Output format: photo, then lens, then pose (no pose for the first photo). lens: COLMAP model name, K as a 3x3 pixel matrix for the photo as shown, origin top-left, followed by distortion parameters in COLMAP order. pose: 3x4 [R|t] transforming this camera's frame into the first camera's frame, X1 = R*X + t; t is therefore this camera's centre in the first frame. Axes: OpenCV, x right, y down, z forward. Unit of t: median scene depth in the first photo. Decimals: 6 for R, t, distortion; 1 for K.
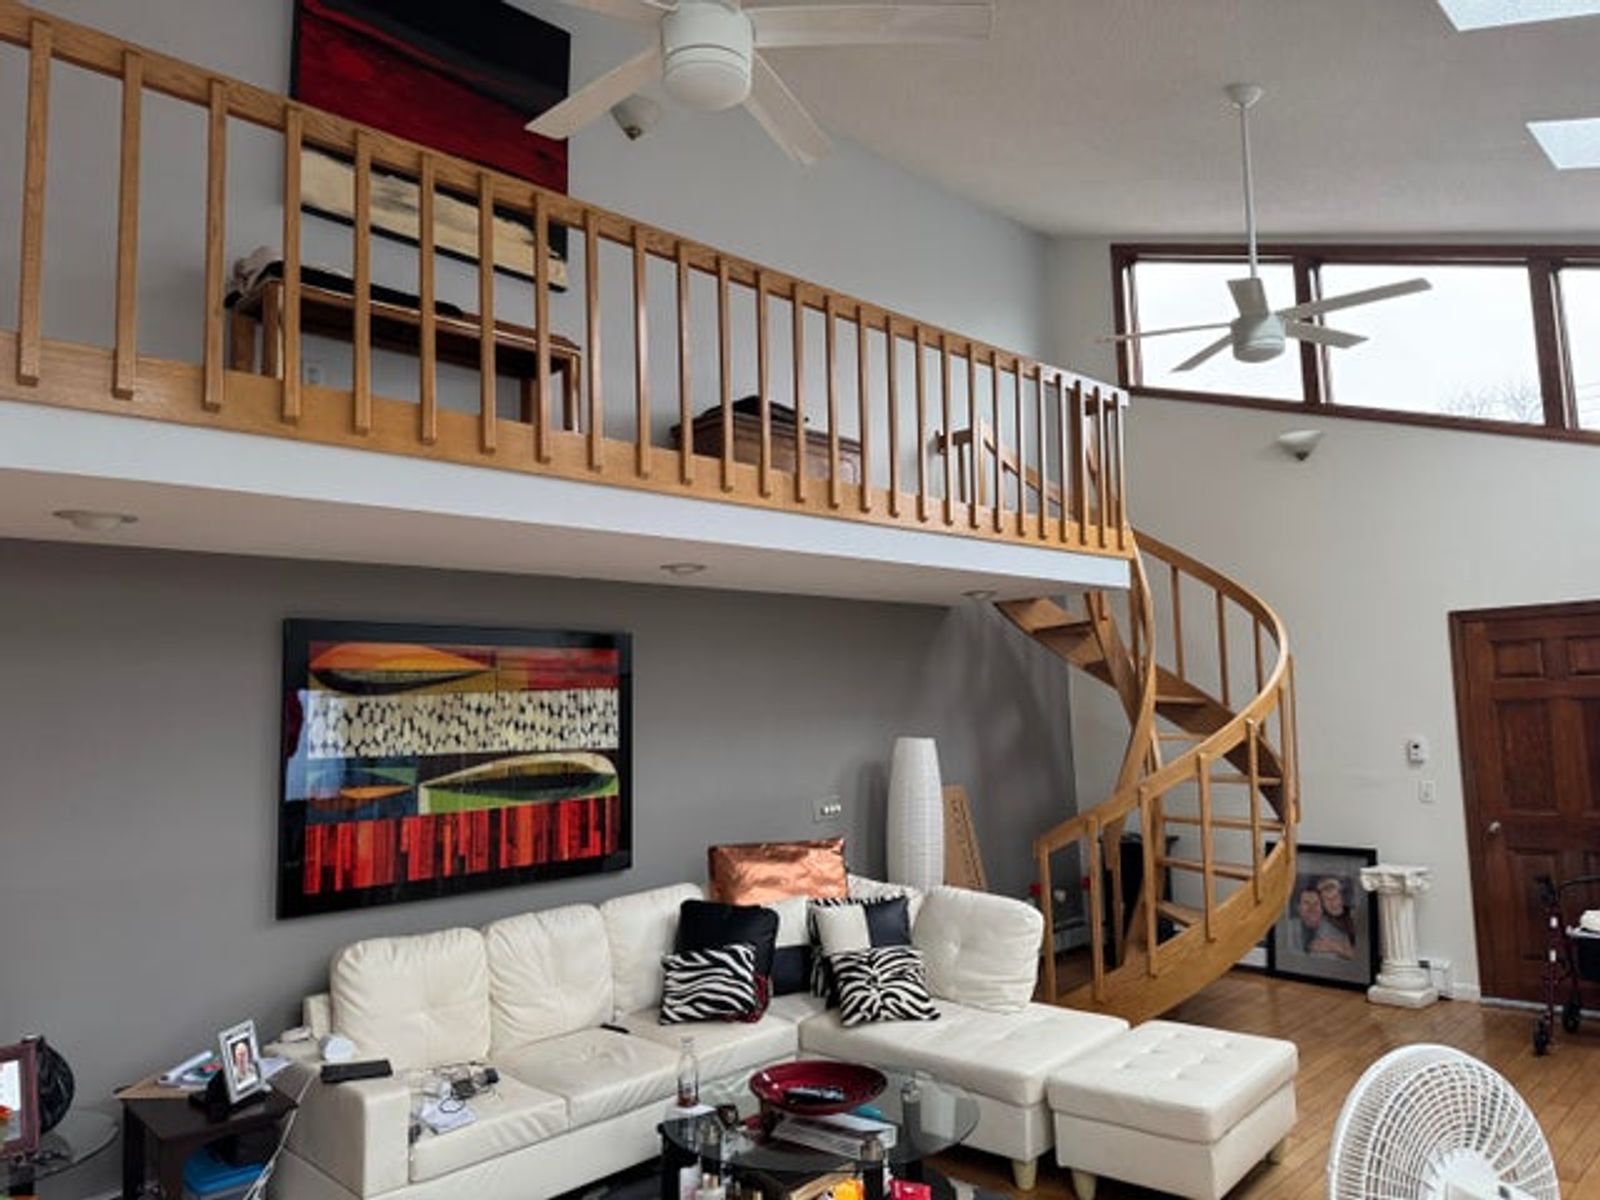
lens RADIAL K [[1115.4, 0, 831.2], [0, 1115.4, 594.6], [0, 0, 1]] dist [0.068601, -0.076740]
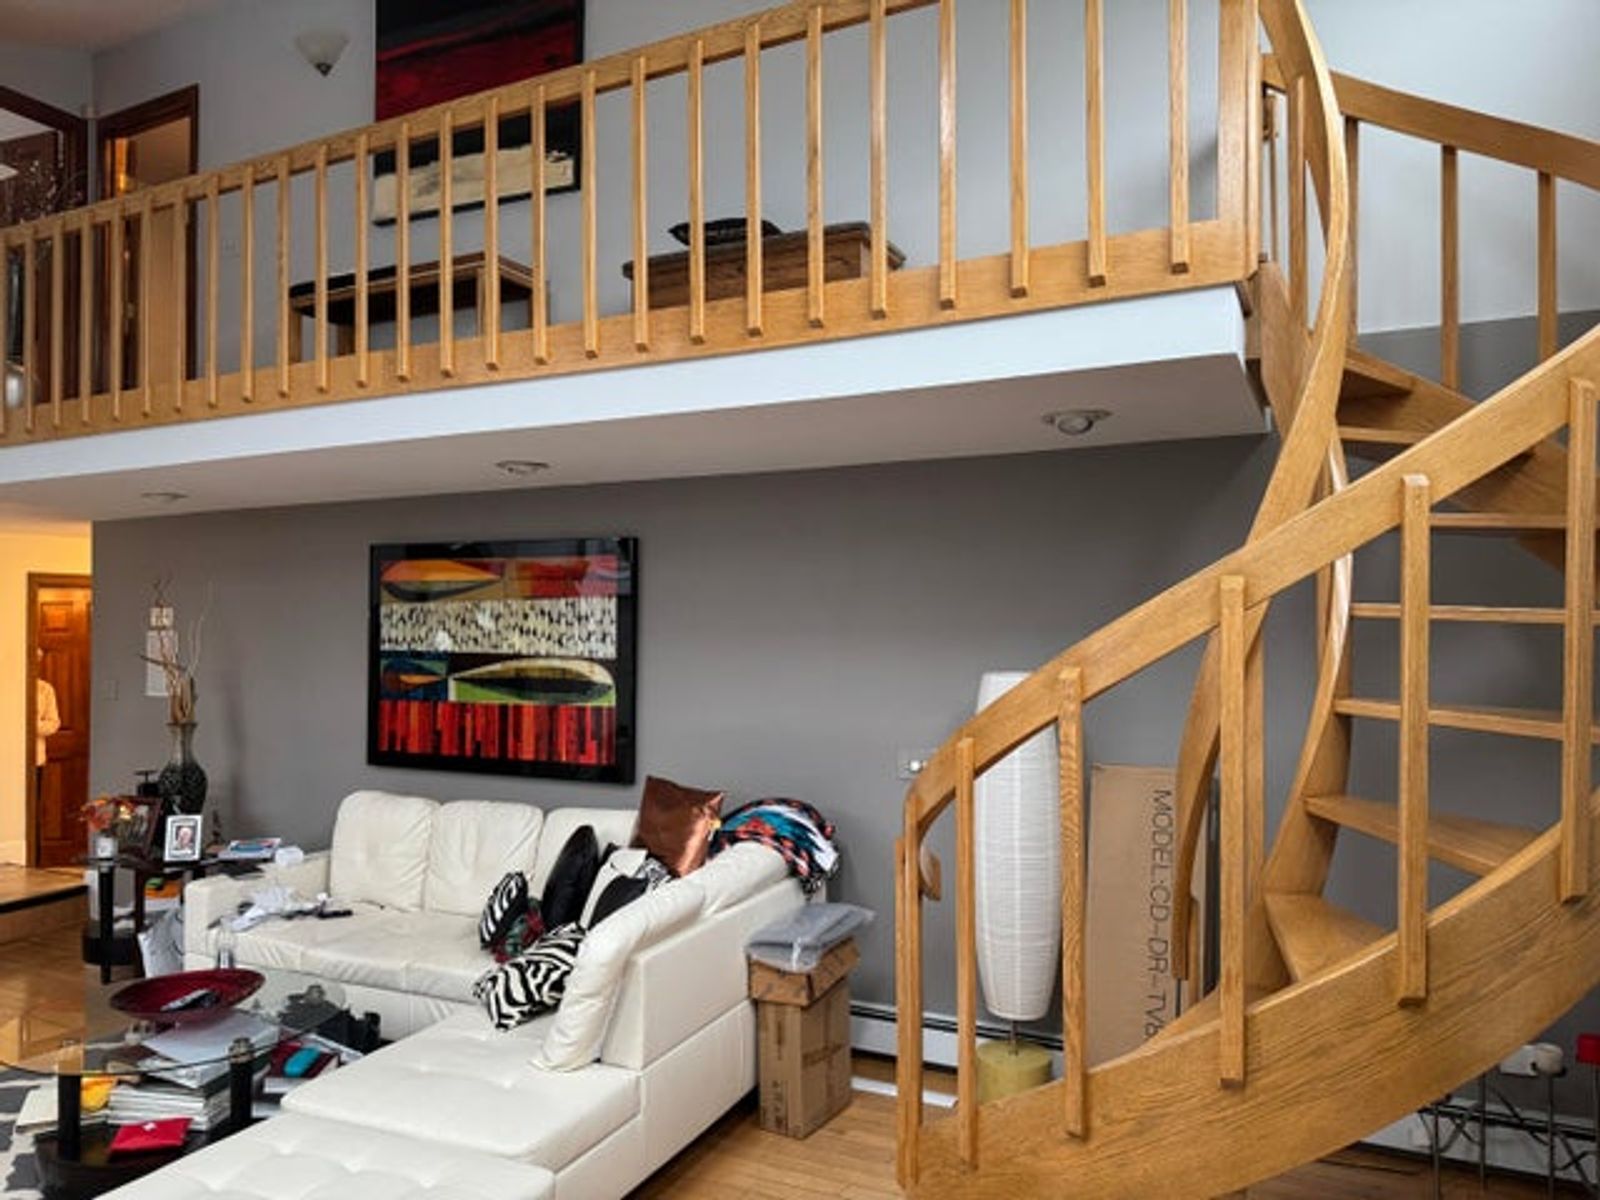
lens RADIAL K [[1115.4, 0, 764.2], [0, 1115.4, 604.2], [0, 0, 1]] dist [0.068601, -0.076740]
pose [[0.308592, 0.007407, -0.951166, 0.835160], [0.086968, 0.995562, 0.035968, 0.075142], [0.947210, -0.093820, 0.306578, 0.919337]]
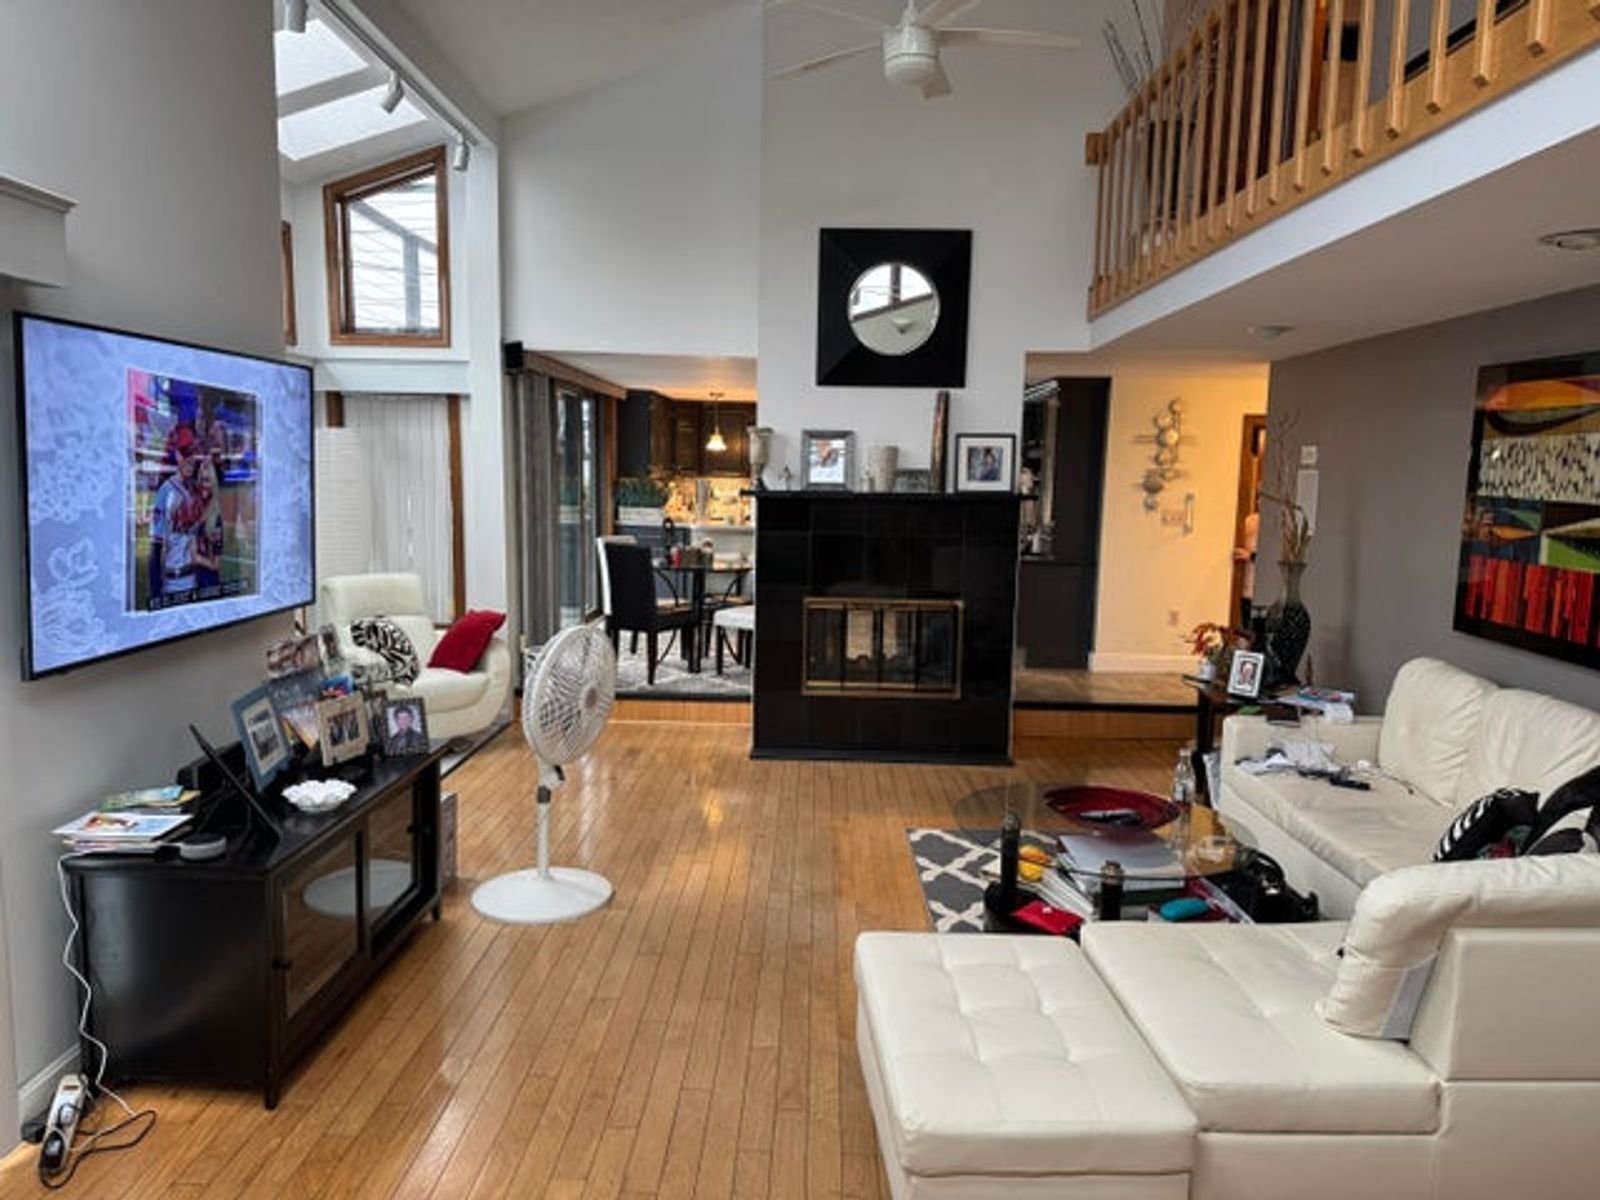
lens RADIAL K [[1115.4, 0, 852.9], [0, 1115.4, 612.3], [0, 0, 1]] dist [0.068601, -0.076740]
pose [[-0.695736, 0.109778, -0.709859, 0.672752], [0.072470, 0.993937, 0.082683, 0.111086], [0.714632, 0.006082, -0.699474, 1.195820]]
